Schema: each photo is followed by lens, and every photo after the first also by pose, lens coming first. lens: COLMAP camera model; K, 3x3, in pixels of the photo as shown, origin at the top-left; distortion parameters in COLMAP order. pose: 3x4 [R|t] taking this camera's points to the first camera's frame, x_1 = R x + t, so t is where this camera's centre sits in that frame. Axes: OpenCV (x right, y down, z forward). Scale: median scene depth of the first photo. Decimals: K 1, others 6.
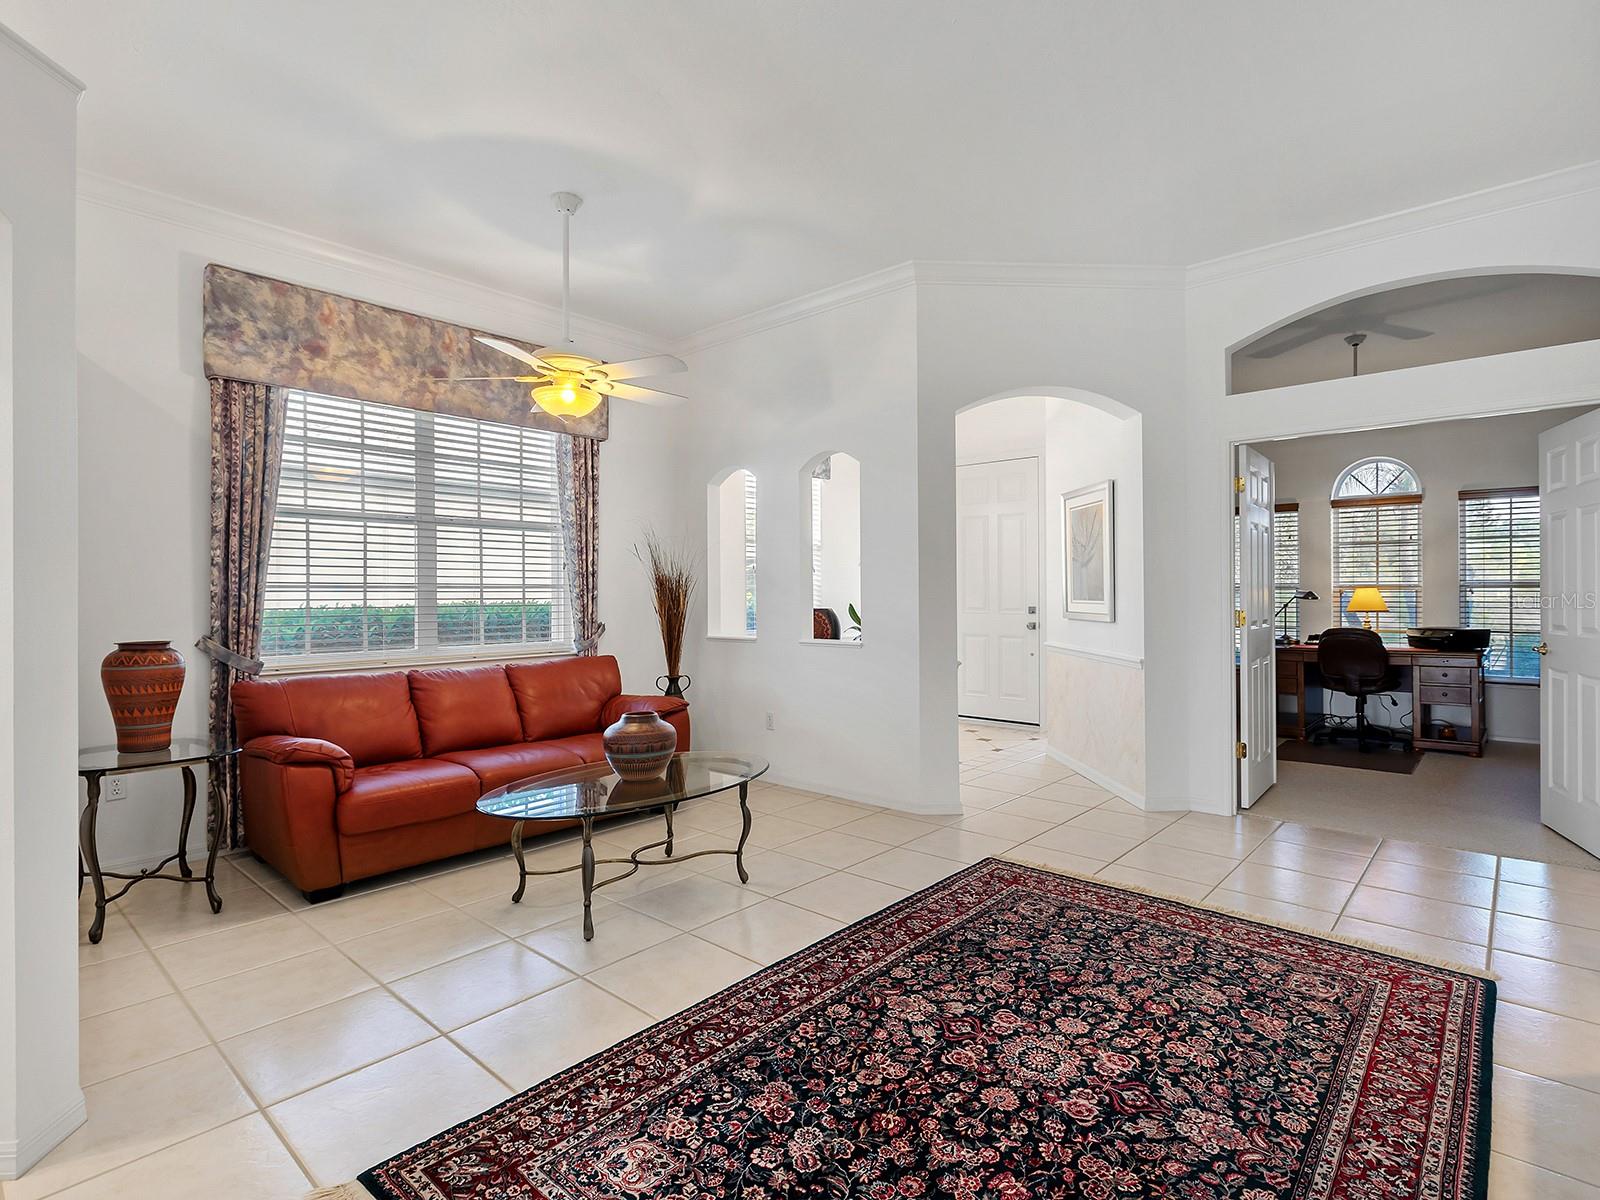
lens RADIAL K [[808.1, 0, 816.6], [0, 808.1, 595.0], [0, 0, 1]] dist [0.001290, -0.002094]
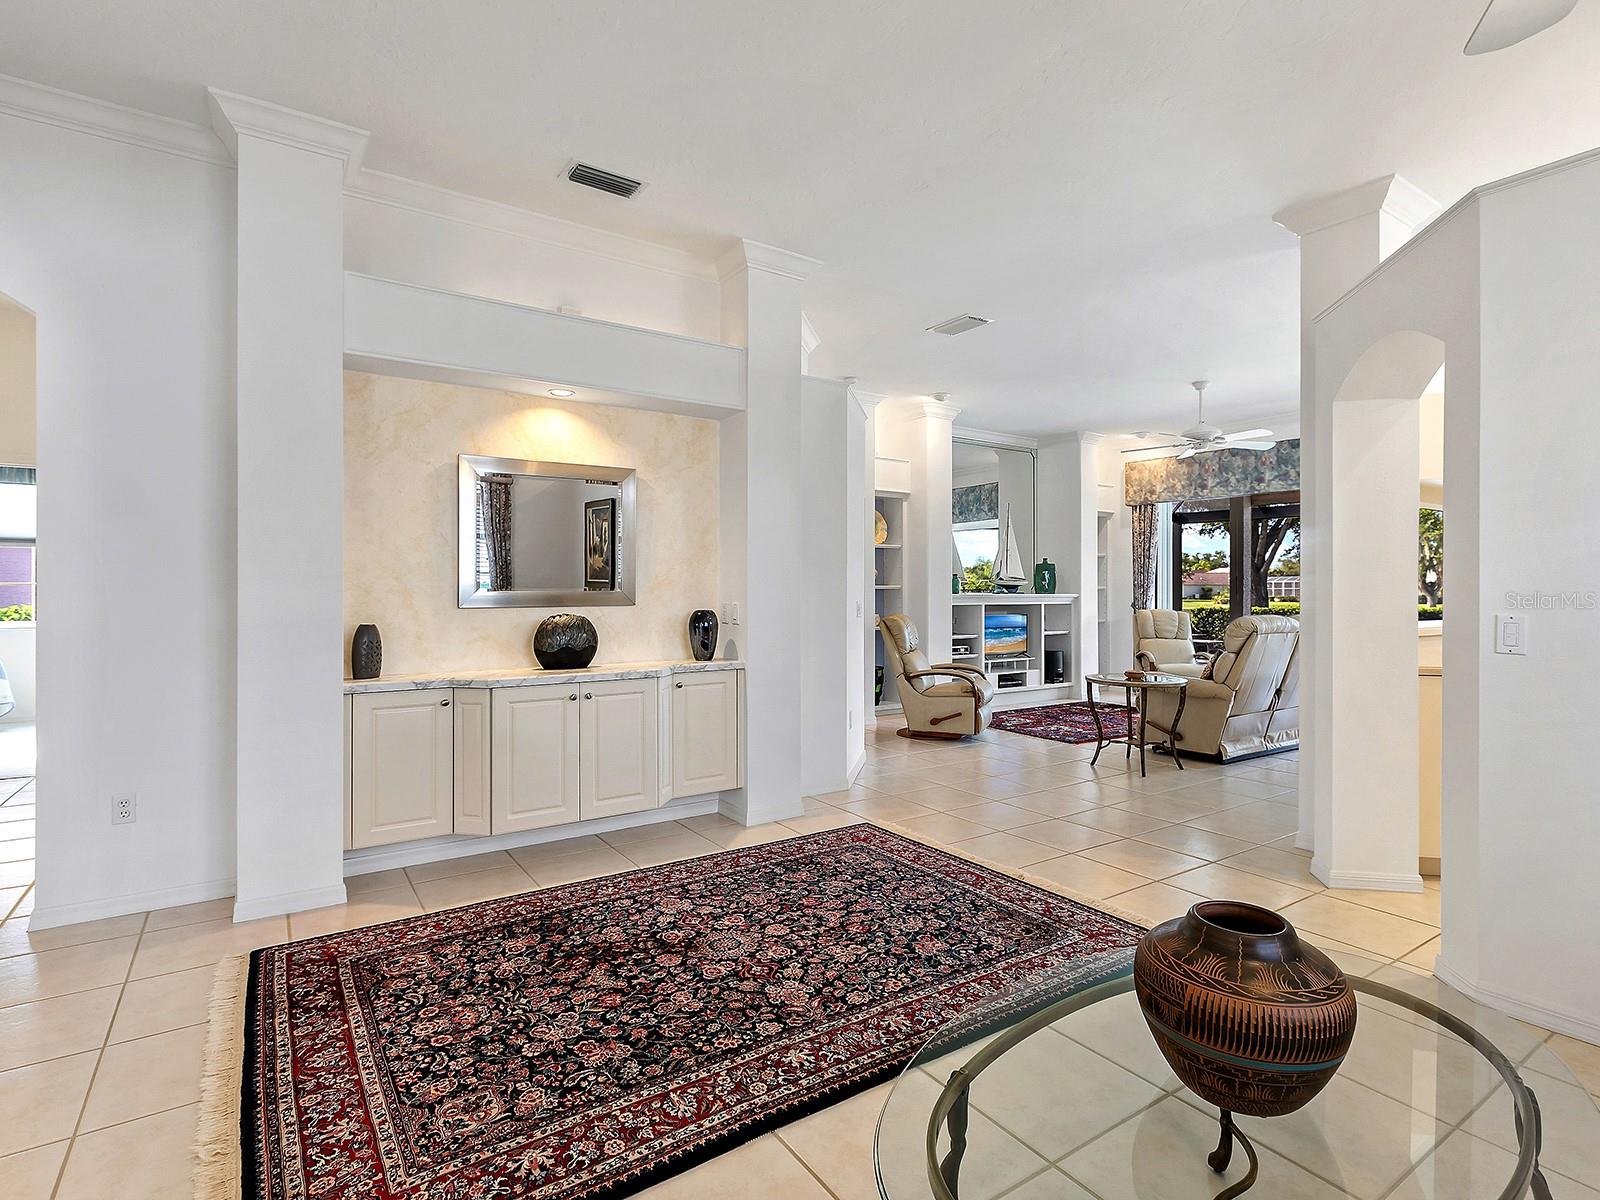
lens RADIAL K [[808.1, 0, 816.6], [0, 808.1, 593.9], [0, 0, 1]] dist [0.001290, -0.002094]
pose [[-0.969425, 0.001435, 0.245383, -0.152575], [0.003702, 0.999955, 0.008776, -0.006584], [-0.245359, 0.009416, -0.969387, 1.760017]]
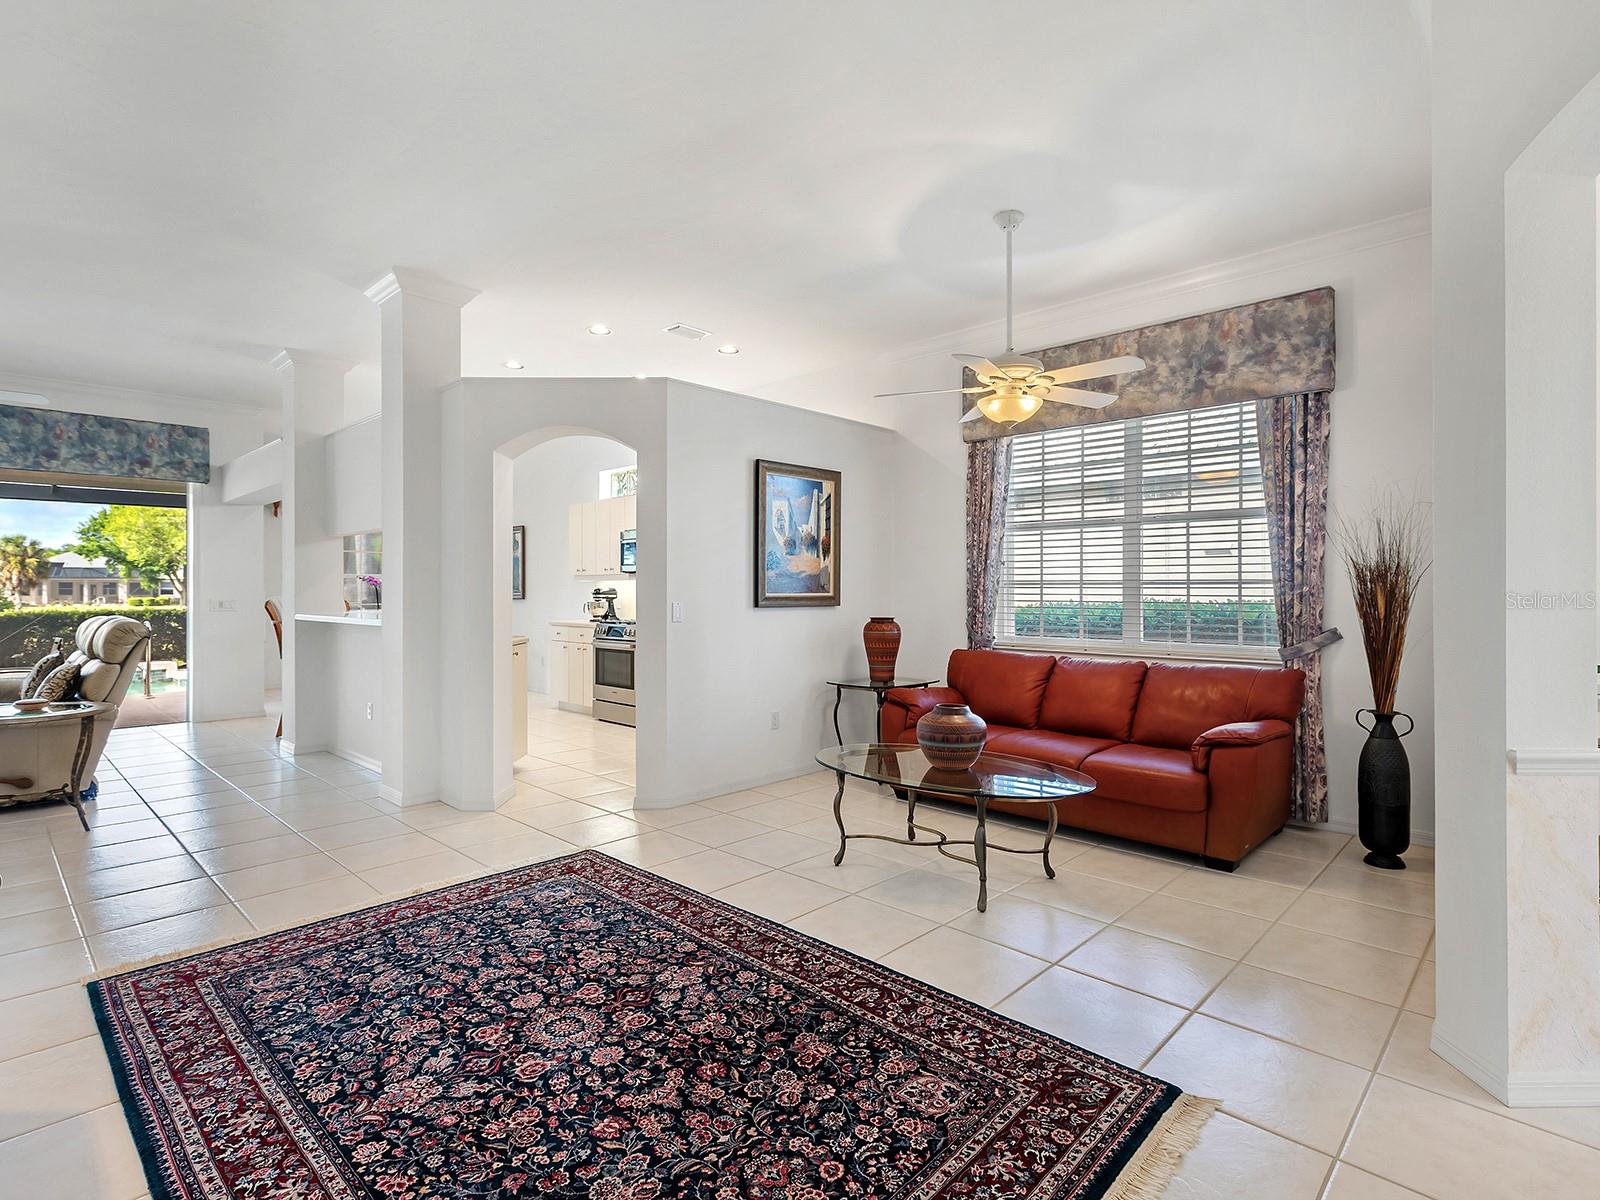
lens RADIAL K [[808.1, 0, 802.2], [0, 808.1, 590.5], [0, 0, 1]] dist [0.001290, -0.002094]
pose [[-0.046461, 0.004697, -0.998909, 1.045131], [-0.003375, 0.999983, 0.004859, -0.007791], [0.998914, 0.003597, -0.046444, 1.072214]]
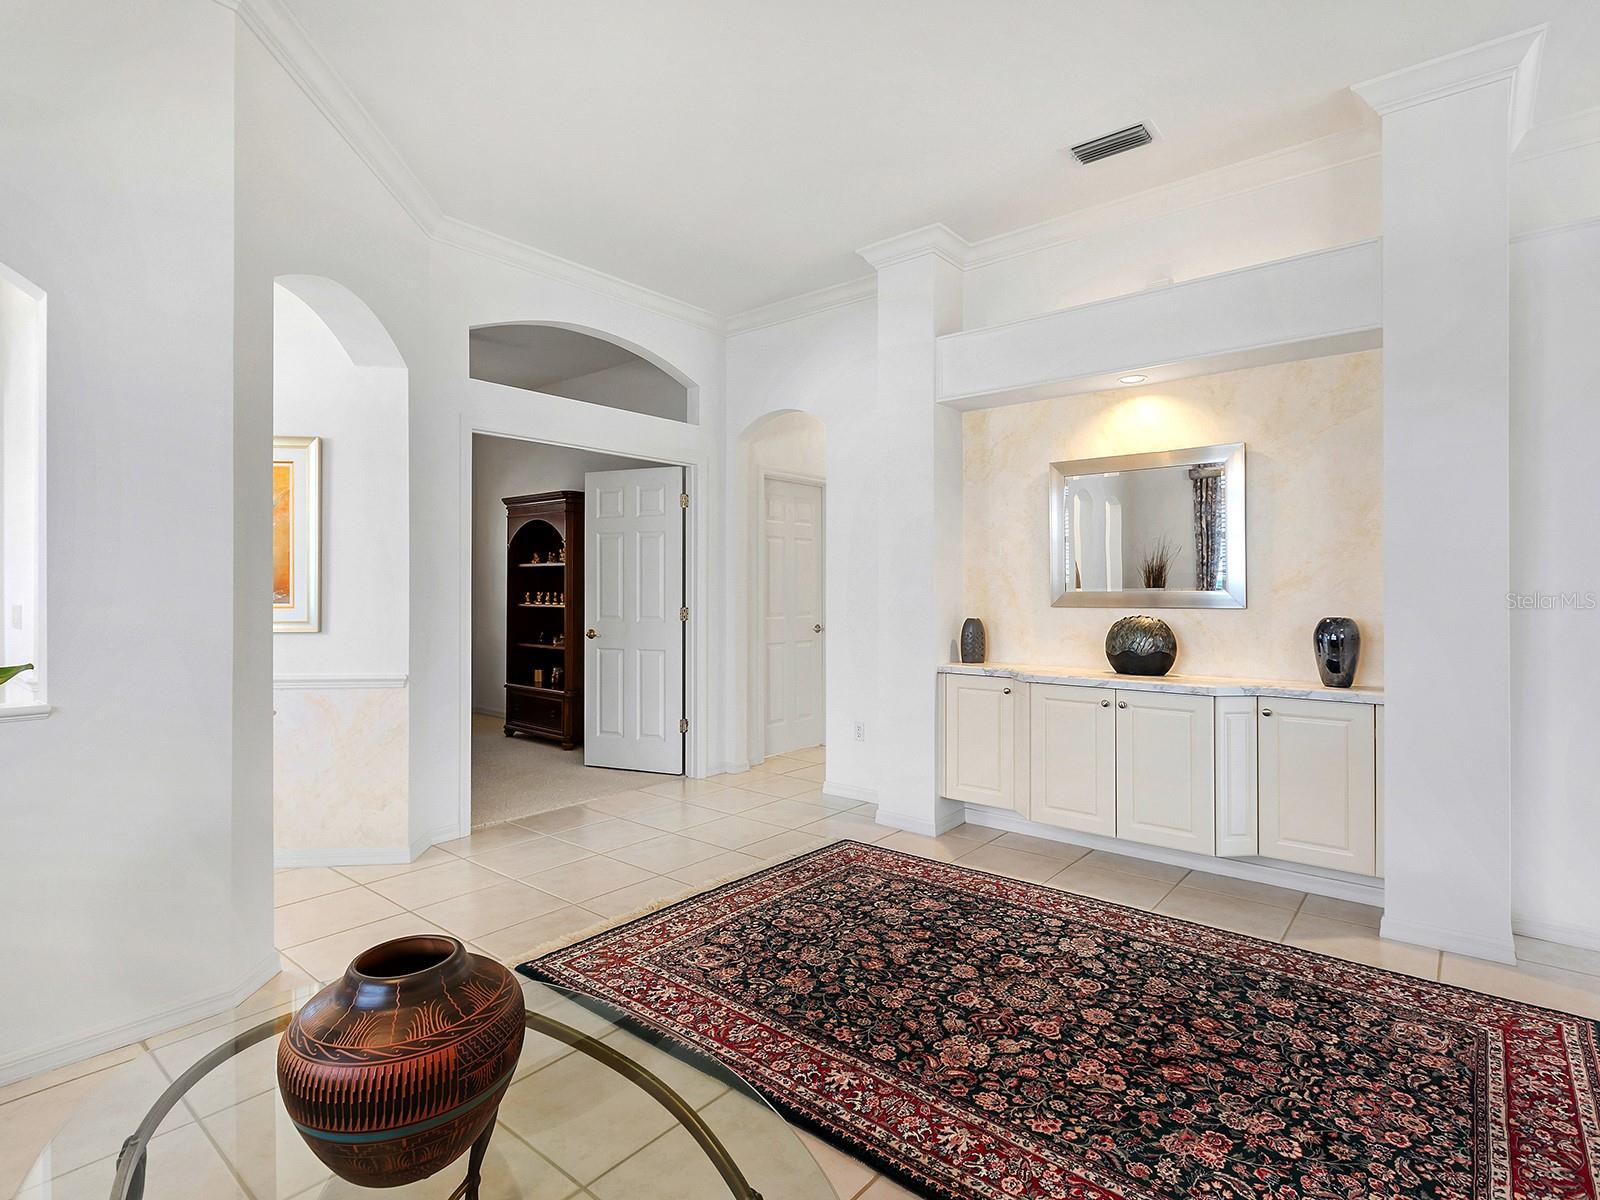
lens RADIAL K [[808.1, 0, 802.6], [0, 808.1, 592.1], [0, 0, 1]] dist [0.001290, -0.002094]
pose [[-0.026664, 0.001690, 0.999643, -0.688899], [0.004390, 0.999989, -0.001574, 0.000819], [-0.999635, 0.004347, -0.026671, 1.062950]]
